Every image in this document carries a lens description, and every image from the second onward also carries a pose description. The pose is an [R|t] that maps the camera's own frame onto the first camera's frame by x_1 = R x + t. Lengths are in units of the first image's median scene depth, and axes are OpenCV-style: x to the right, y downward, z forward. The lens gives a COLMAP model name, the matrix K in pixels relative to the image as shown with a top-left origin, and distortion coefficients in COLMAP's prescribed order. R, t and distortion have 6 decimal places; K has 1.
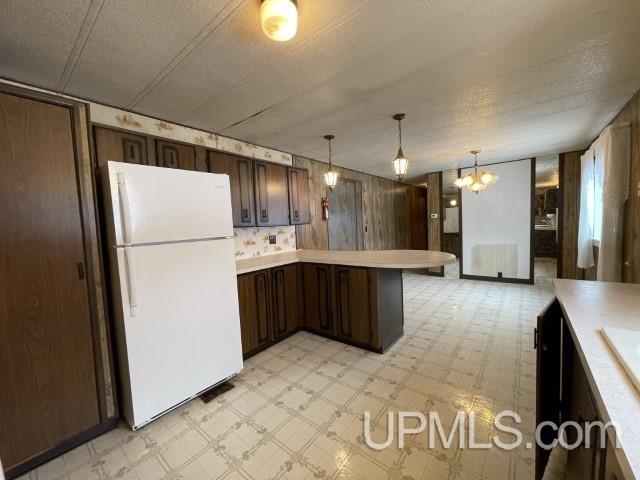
lens RADIAL K [[258.9, 0, 318.1], [0, 258.9, 242.3], [0, 0, 1]] dist [-0.002072, -0.000337]
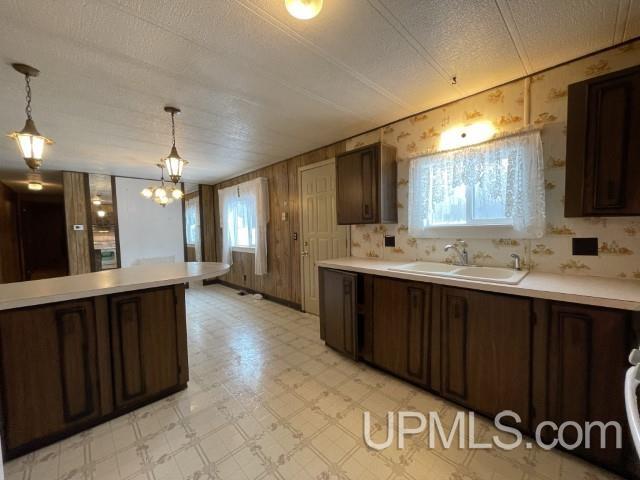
lens RADIAL K [[258.8, 0, 318.3], [0, 258.8, 241.4], [0, 0, 1]] dist [0.002305, 0.000920]
pose [[0.134924, -0.010508, 0.990800, -0.394364], [0.083680, 0.996492, -0.000827, -0.000090], [-0.987316, 0.083021, 0.135330, 0.332345]]
